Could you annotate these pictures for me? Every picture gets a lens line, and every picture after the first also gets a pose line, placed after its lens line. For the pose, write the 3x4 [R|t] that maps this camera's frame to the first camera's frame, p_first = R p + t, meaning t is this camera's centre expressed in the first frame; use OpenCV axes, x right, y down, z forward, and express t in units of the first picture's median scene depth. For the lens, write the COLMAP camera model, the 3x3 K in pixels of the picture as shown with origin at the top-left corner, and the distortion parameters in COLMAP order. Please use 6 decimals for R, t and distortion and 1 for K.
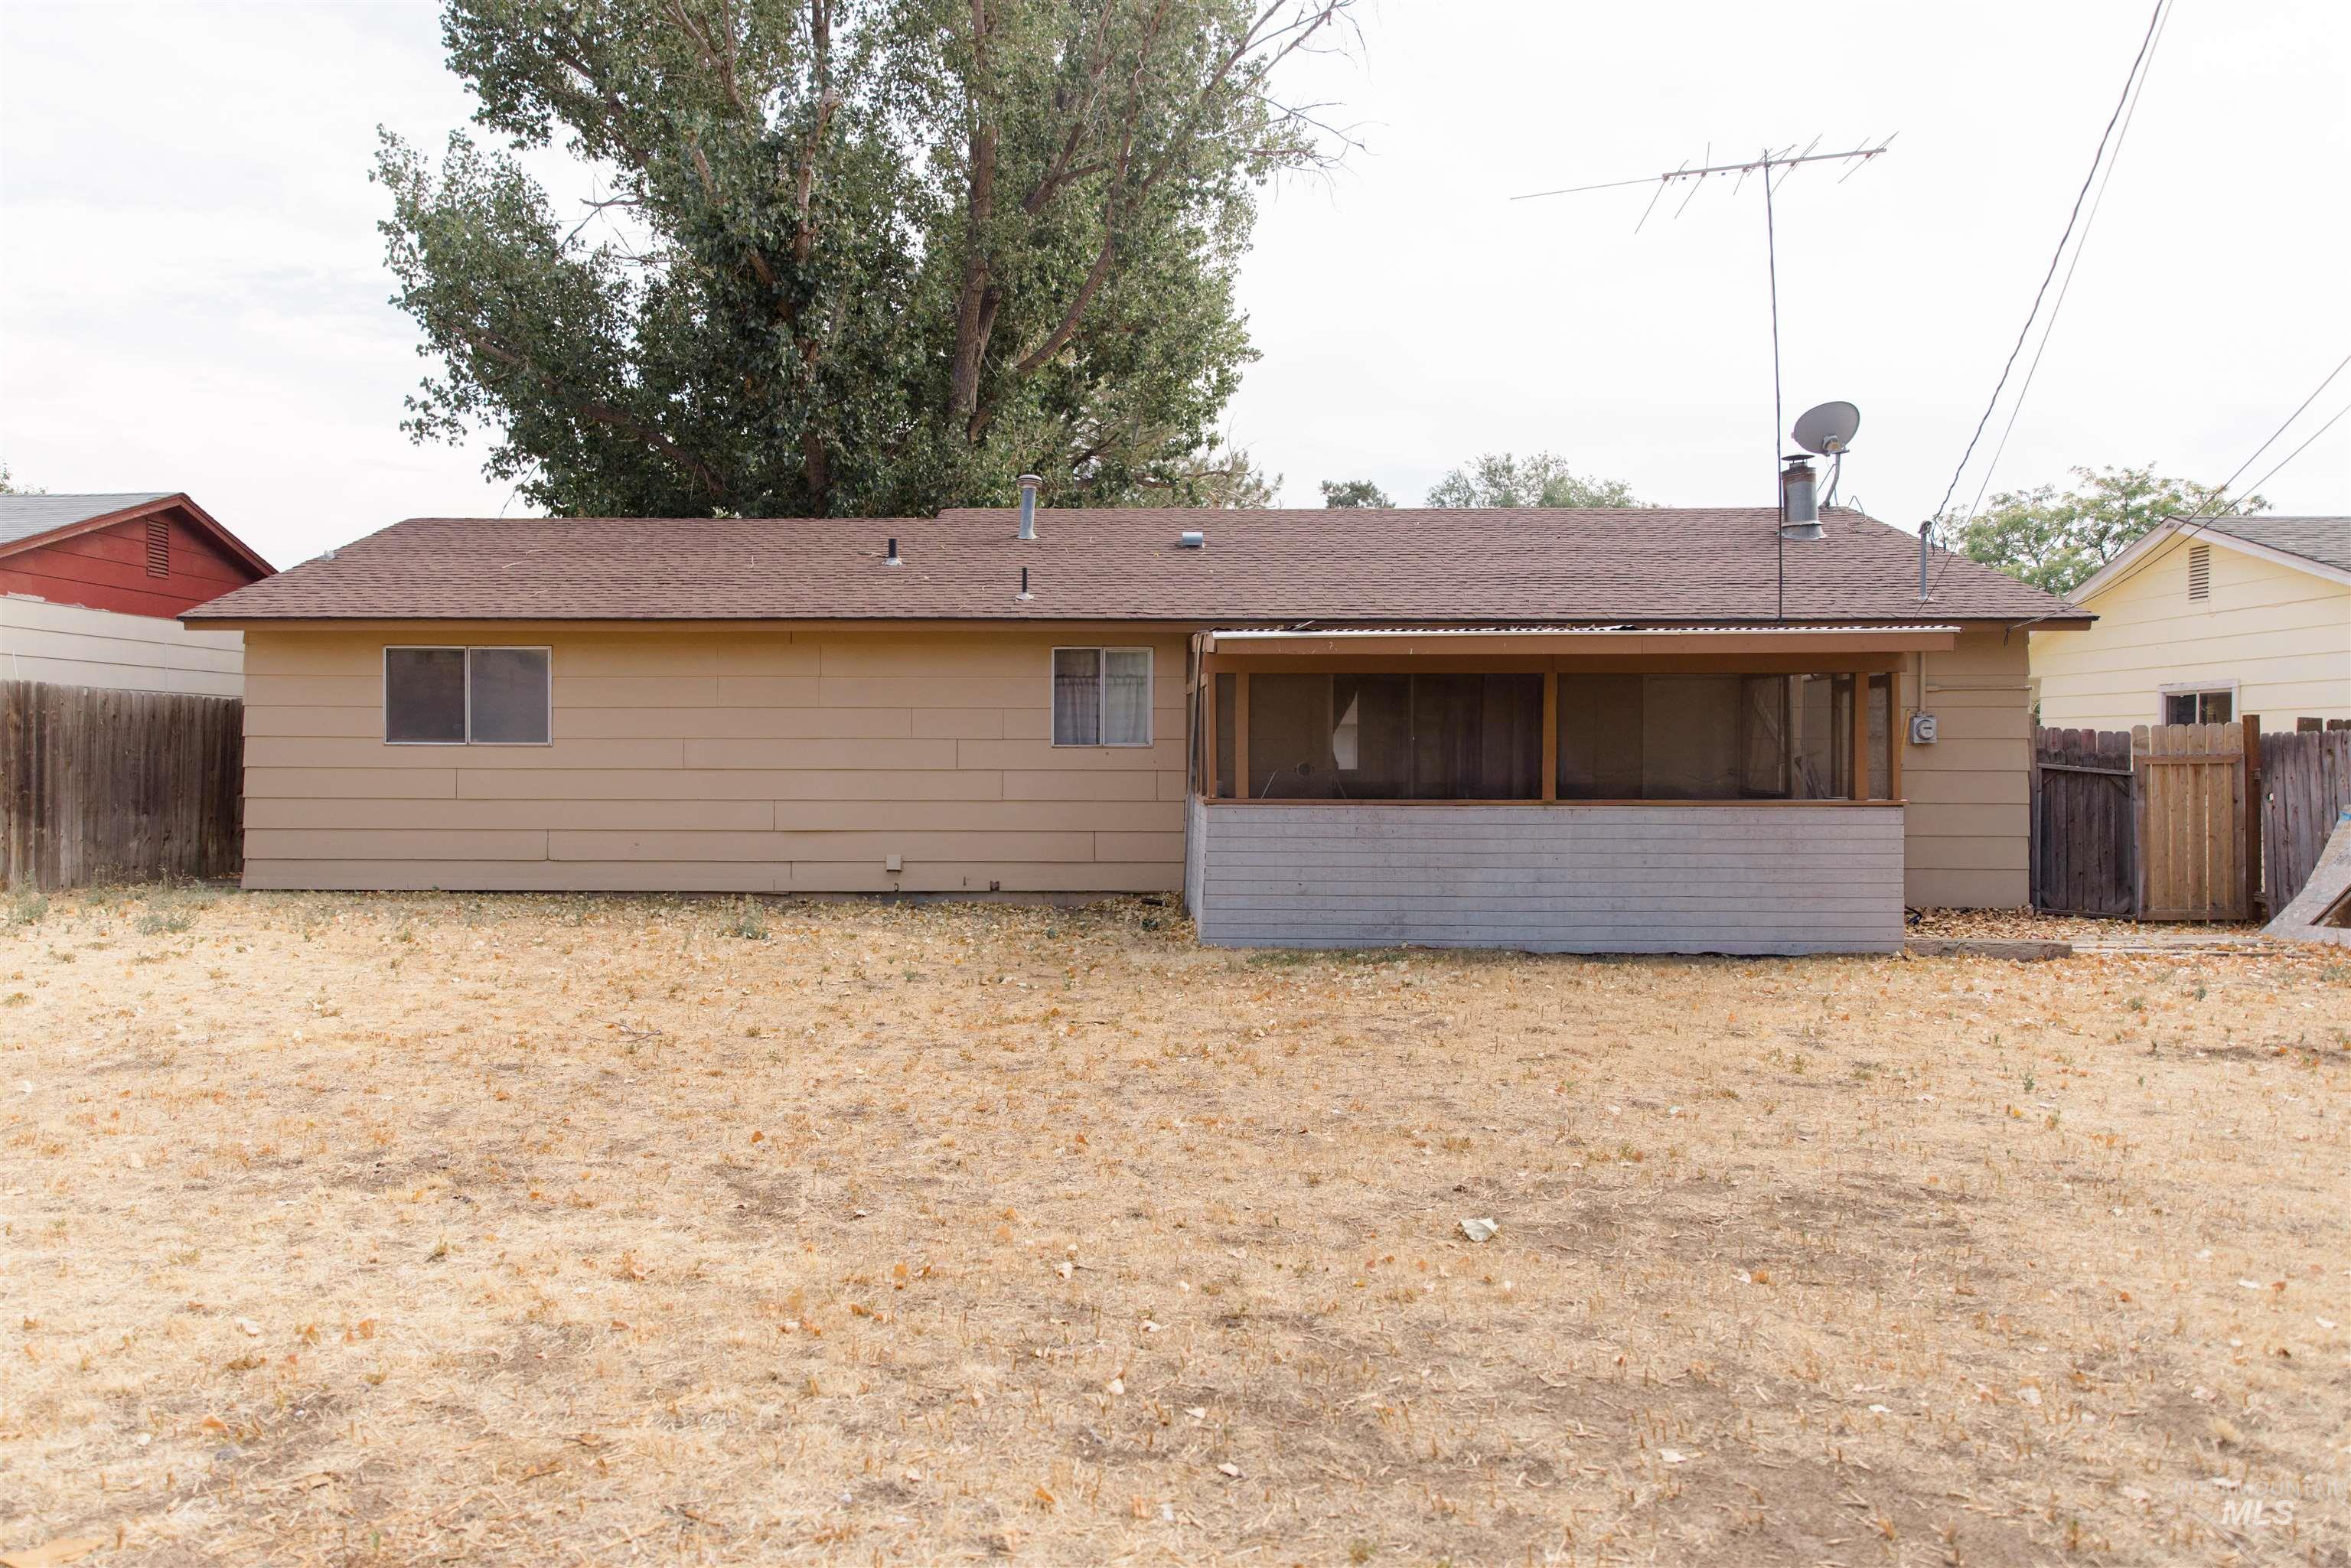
lens RADIAL K [[1620.5, 0, 1157.8], [0, 1620.5, 775.4], [0, 0, 1]] dist [0.012574, -0.001660]
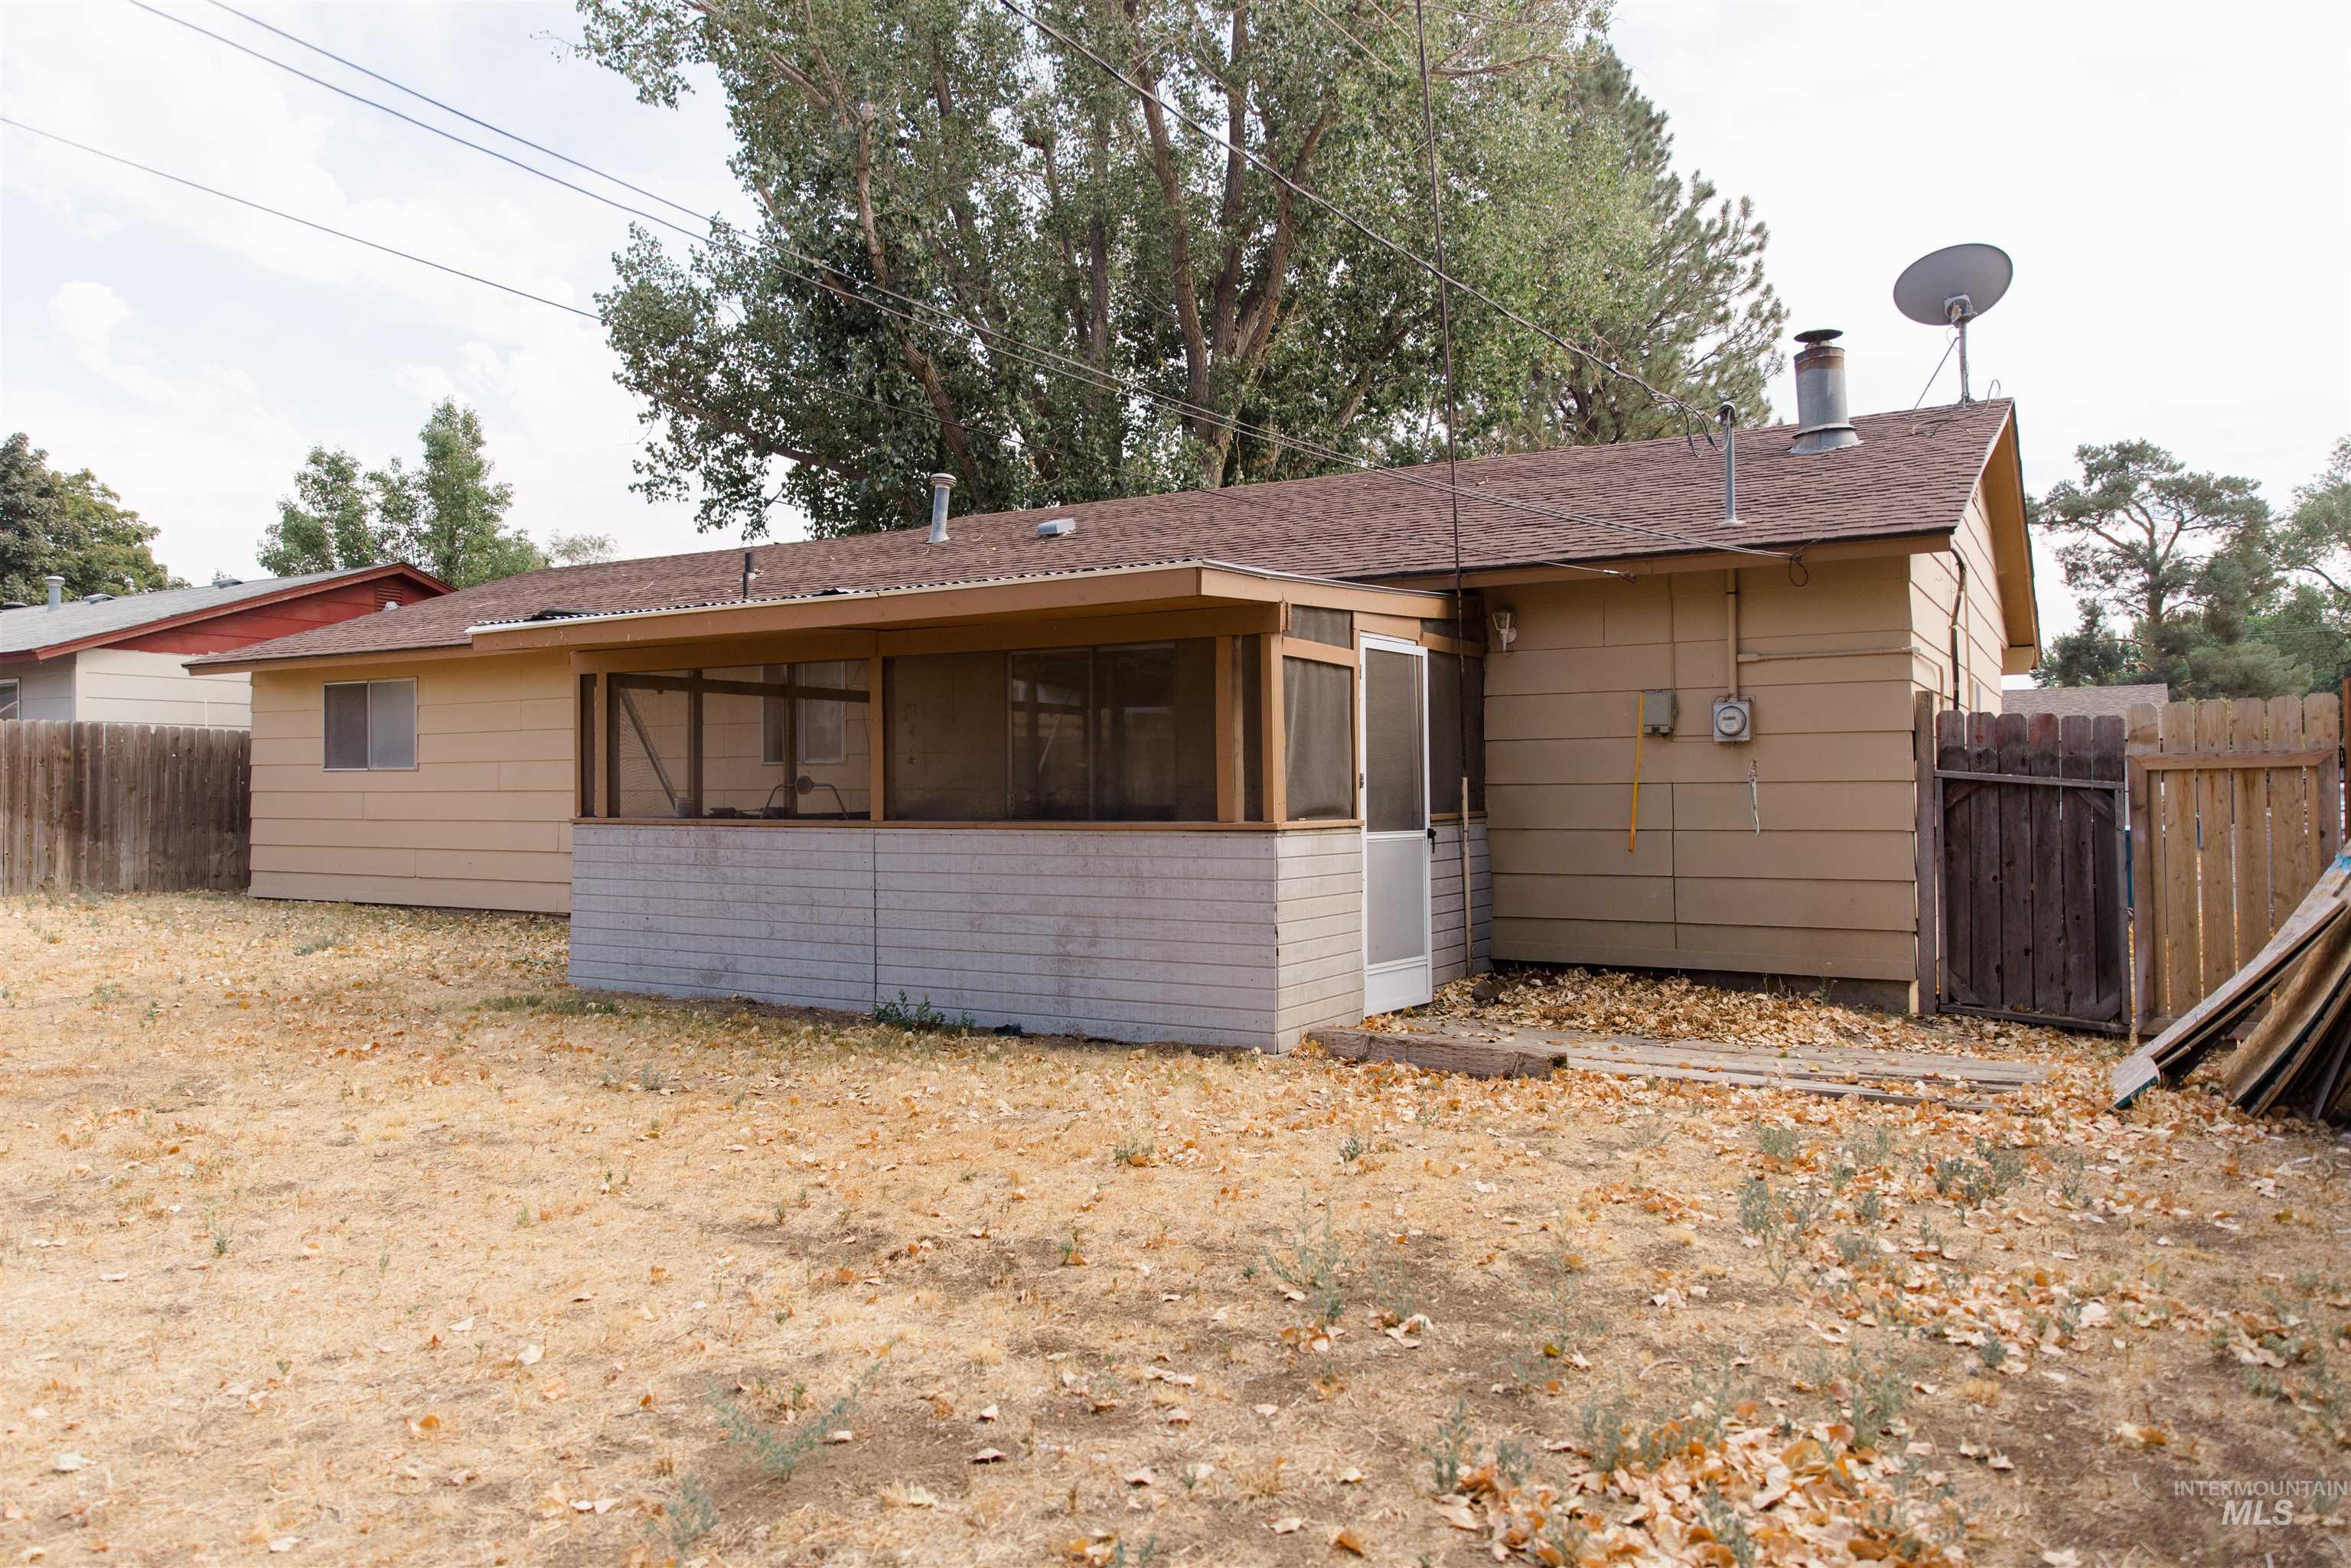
lens RADIAL K [[1620.5, 0, 1169.8], [0, 1620.5, 792.2], [0, 0, 1]] dist [0.012574, -0.001660]
pose [[0.869976, -0.005027, -0.493069, 0.589834], [0.000728, 0.999960, -0.008911, 0.006174], [0.493094, 0.007393, 0.869945, 0.309760]]
